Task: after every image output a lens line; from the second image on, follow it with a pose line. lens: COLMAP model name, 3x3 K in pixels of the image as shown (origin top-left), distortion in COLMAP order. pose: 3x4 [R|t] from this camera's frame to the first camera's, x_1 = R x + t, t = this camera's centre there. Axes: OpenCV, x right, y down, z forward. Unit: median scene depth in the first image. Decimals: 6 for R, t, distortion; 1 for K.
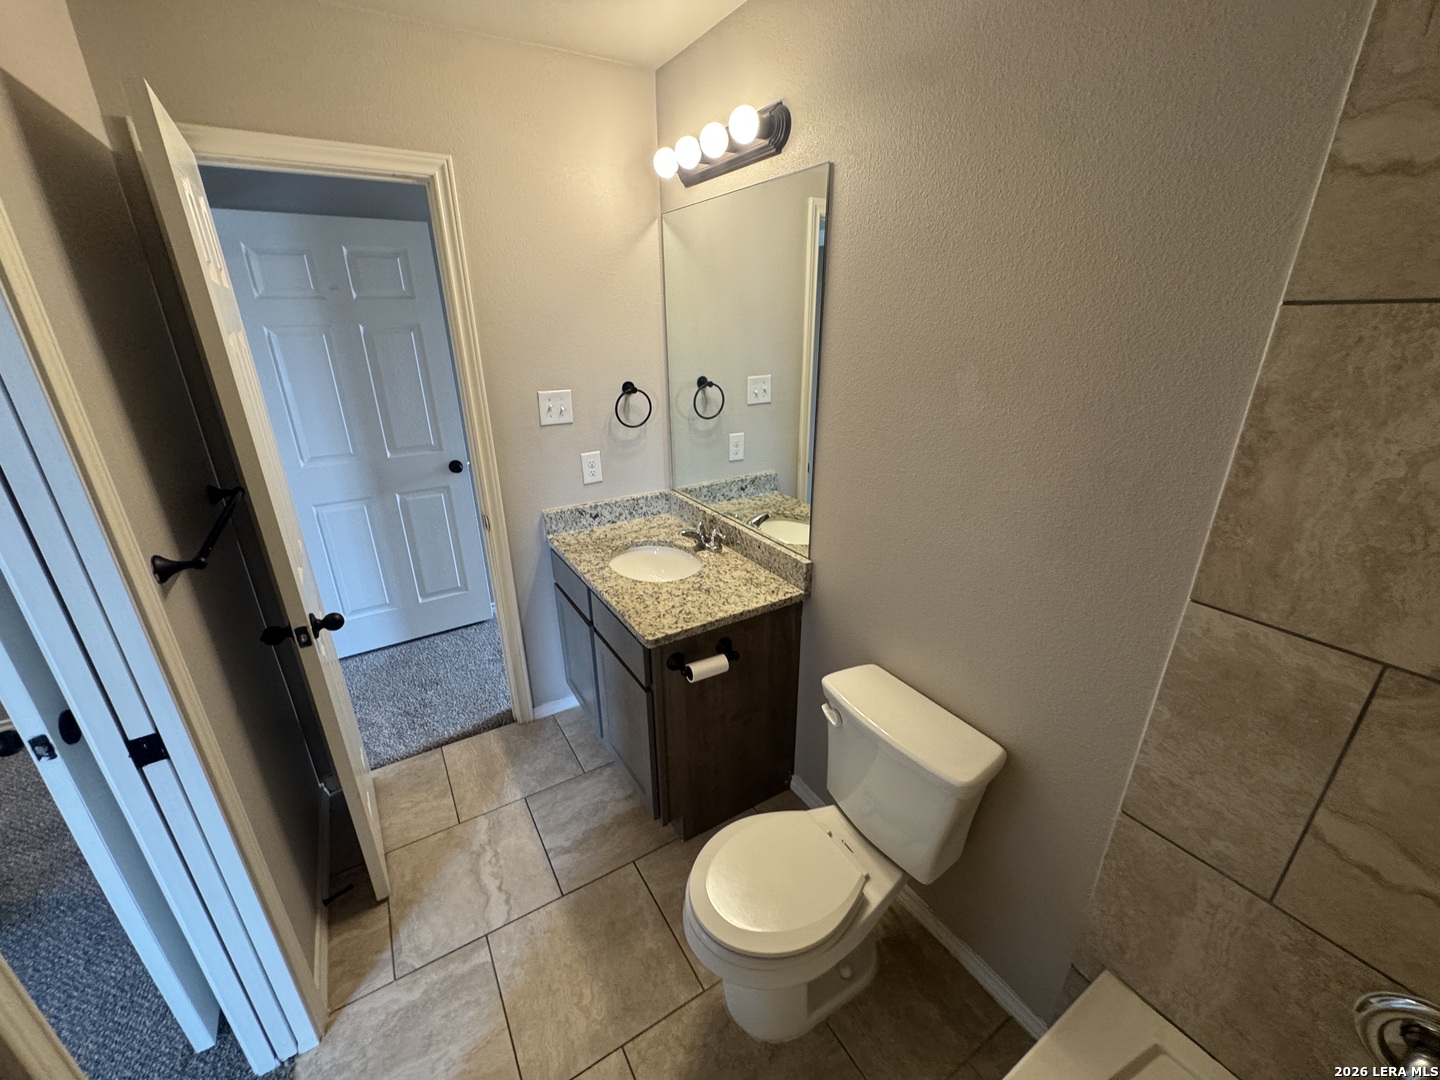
lens RADIAL K [[577.7, 0, 718.3], [0, 577.7, 537.9], [0, 0, 1]] dist [-0.004359, 0.000160]
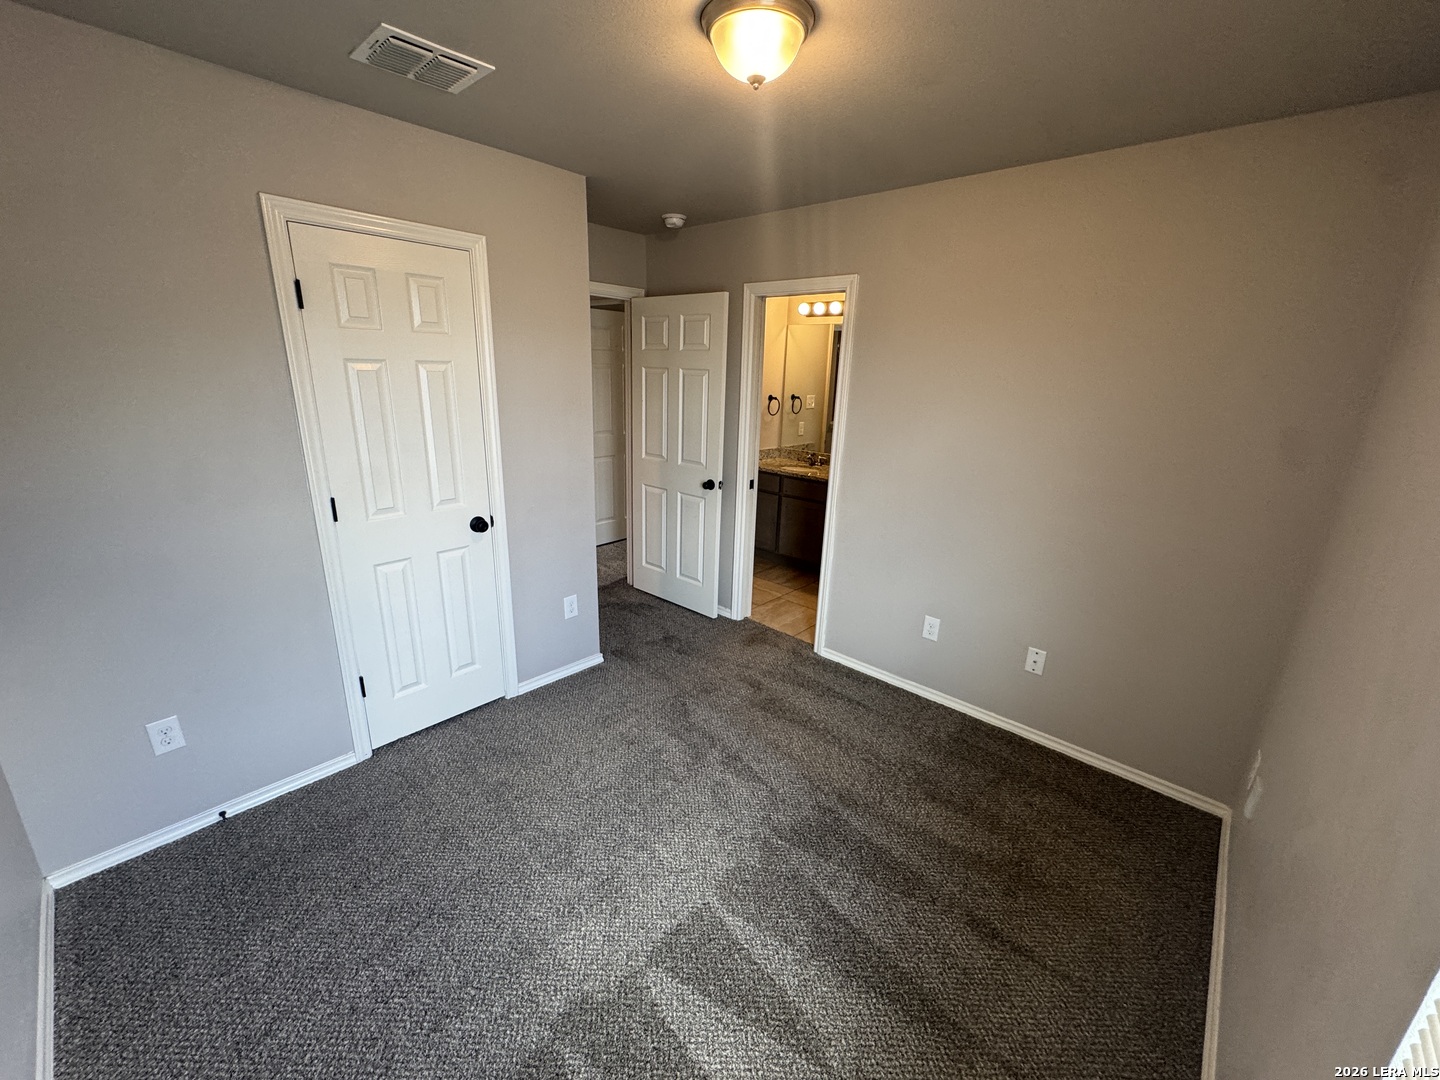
lens RADIAL K [[577.7, 0, 718.3], [0, 577.7, 537.9], [0, 0, 1]] dist [-0.004359, 0.000160]
pose [[0.961671, -0.041869, 0.270990, -1.134389], [0.061408, 0.996057, -0.064026, 0.475423], [-0.267241, 0.078213, 0.960450, -1.217860]]
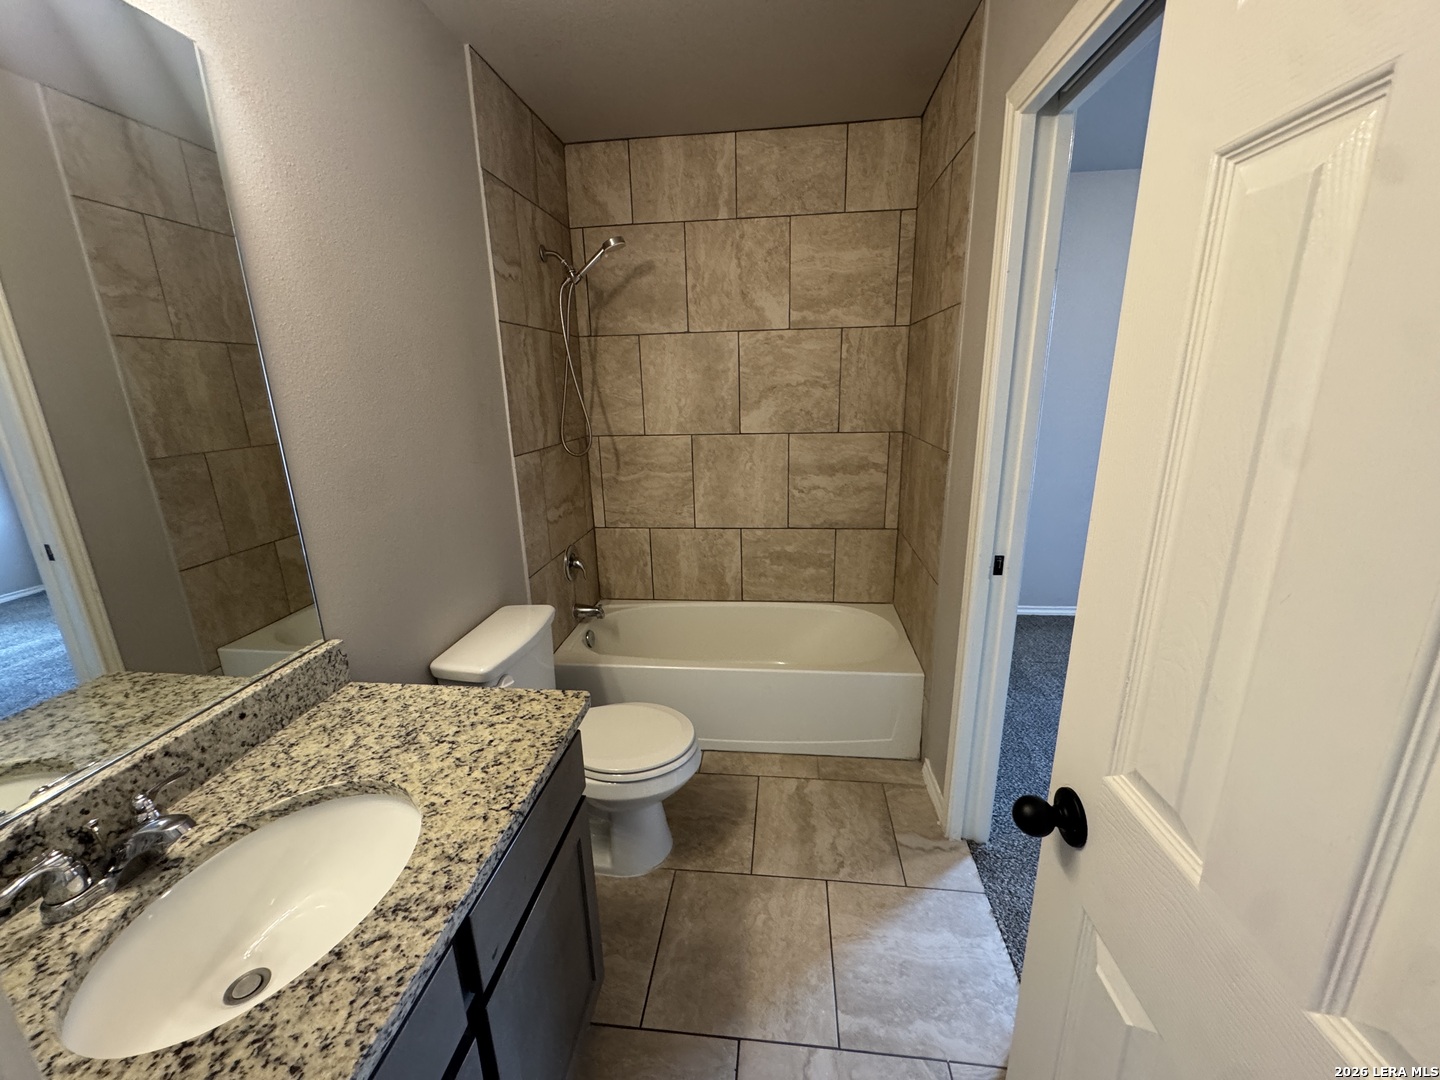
lens RADIAL K [[577.7, 0, 718.3], [0, 577.7, 537.9], [0, 0, 1]] dist [-0.004359, 0.000160]
pose [[-0.784200, -0.137099, 0.605173, -0.540723], [0.250768, 0.822071, 0.511189, -0.266152], [-0.567579, 0.552632, -0.610288, 0.984673]]
